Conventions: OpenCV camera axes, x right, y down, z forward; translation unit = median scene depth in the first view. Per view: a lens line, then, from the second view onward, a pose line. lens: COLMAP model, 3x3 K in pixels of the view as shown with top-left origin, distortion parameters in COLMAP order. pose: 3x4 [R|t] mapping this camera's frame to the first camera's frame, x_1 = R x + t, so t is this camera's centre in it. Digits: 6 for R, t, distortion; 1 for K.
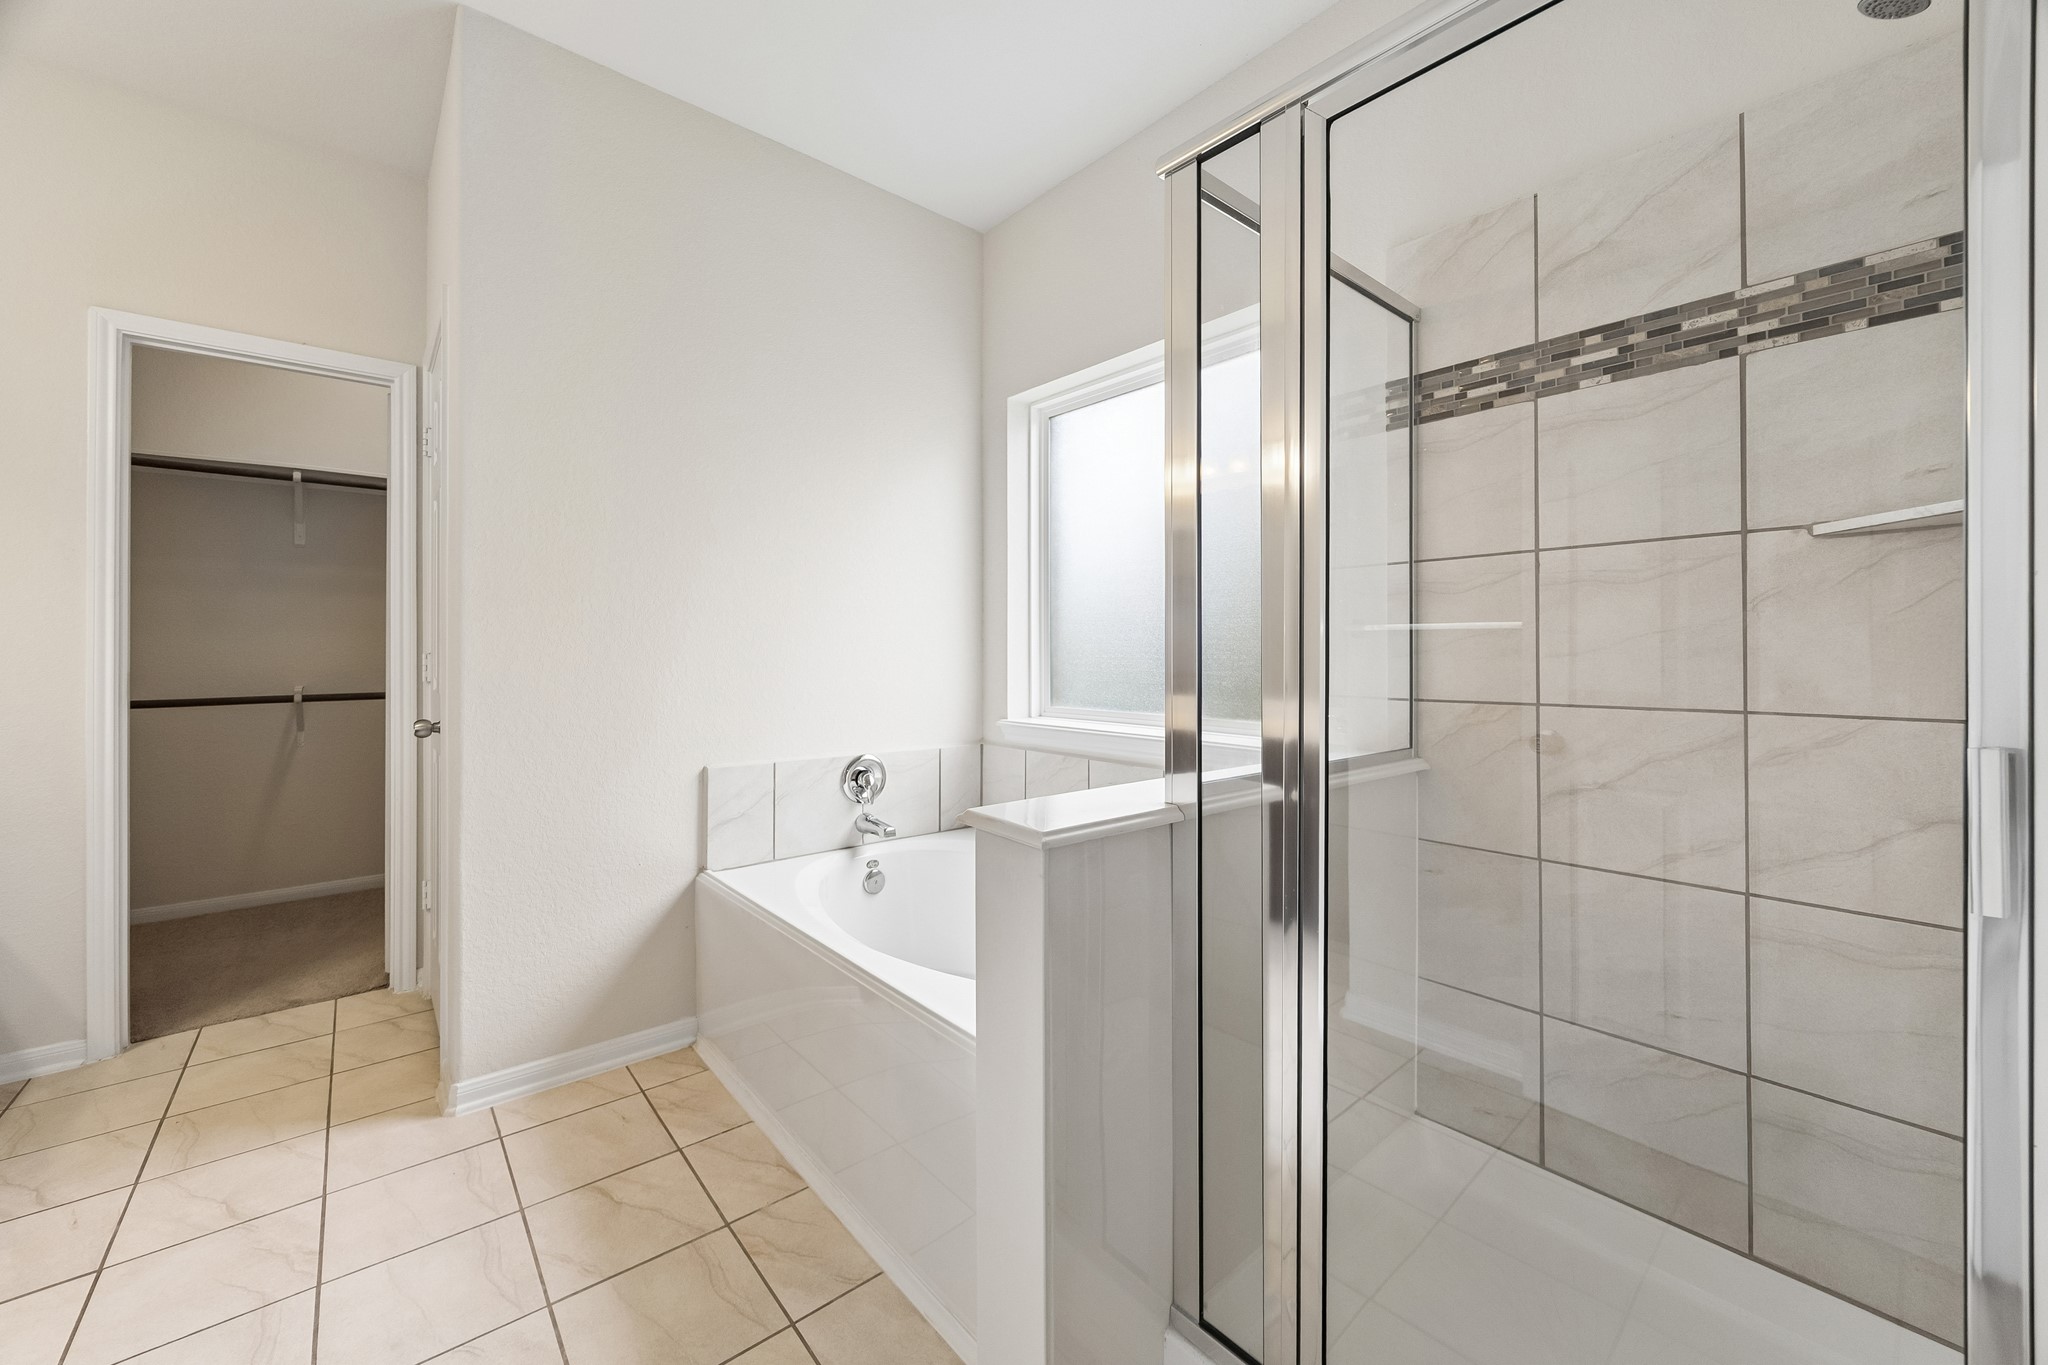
lens RADIAL K [[795.2, 0, 1004.5], [0, 795.2, 651.3], [0, 0, 1]] dist [-0.001804, 0.000128]
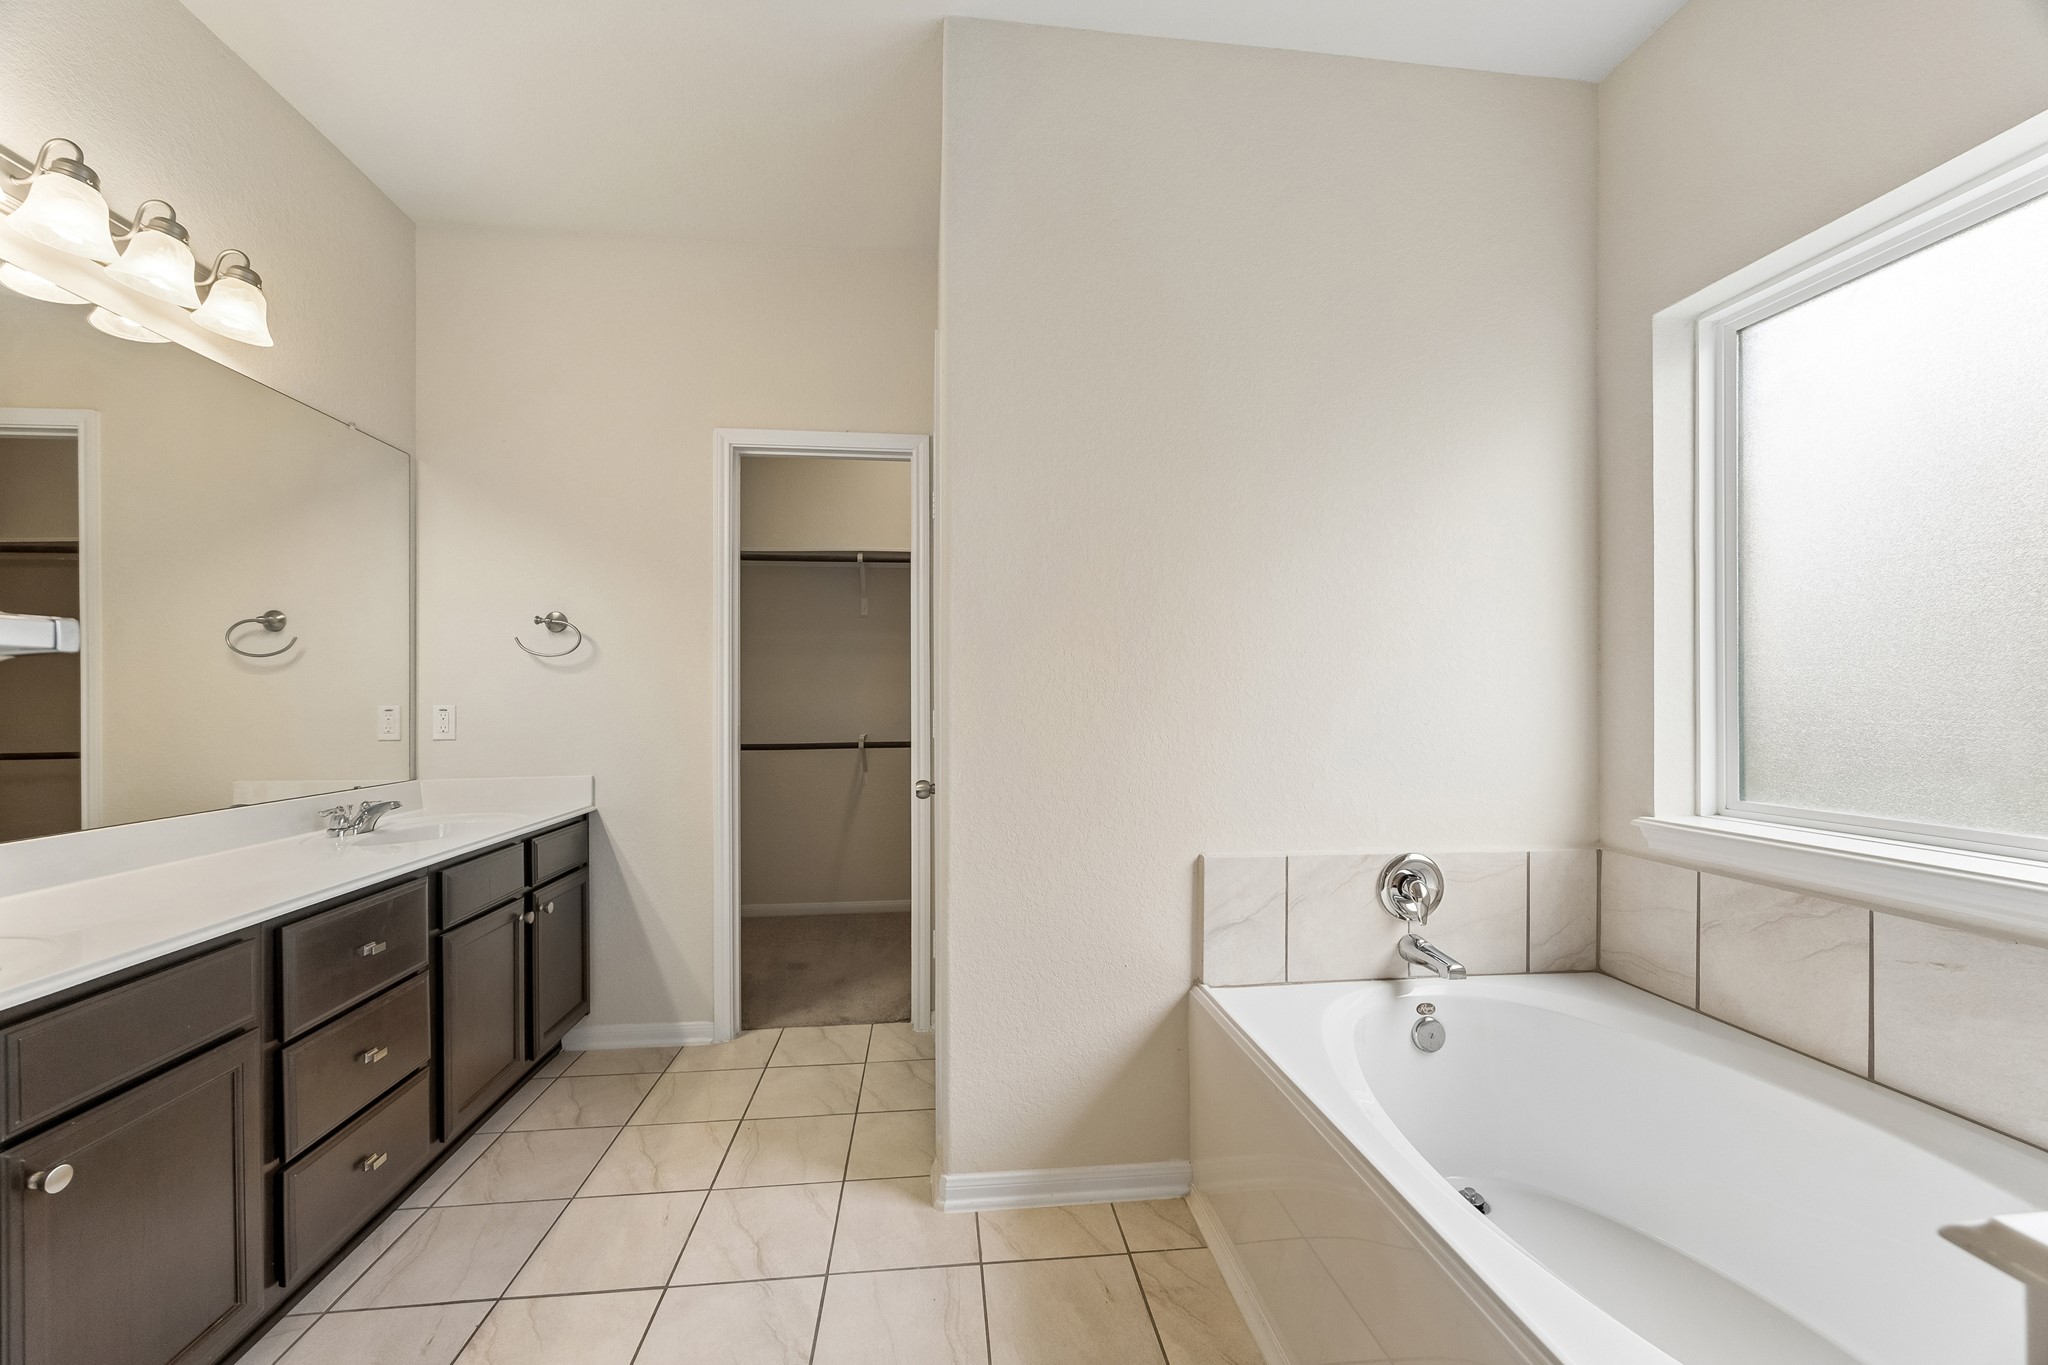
lens RADIAL K [[783.6, 0, 1003.1], [0, 783.6, 702.7], [0, 0, 1]] dist [-0.002029, -0.000012]
pose [[0.832170, 0.000327, -0.554520, -0.093232], [0.002258, 0.999990, 0.003977, -0.011559], [0.554516, -0.004561, 0.832161, 0.207703]]
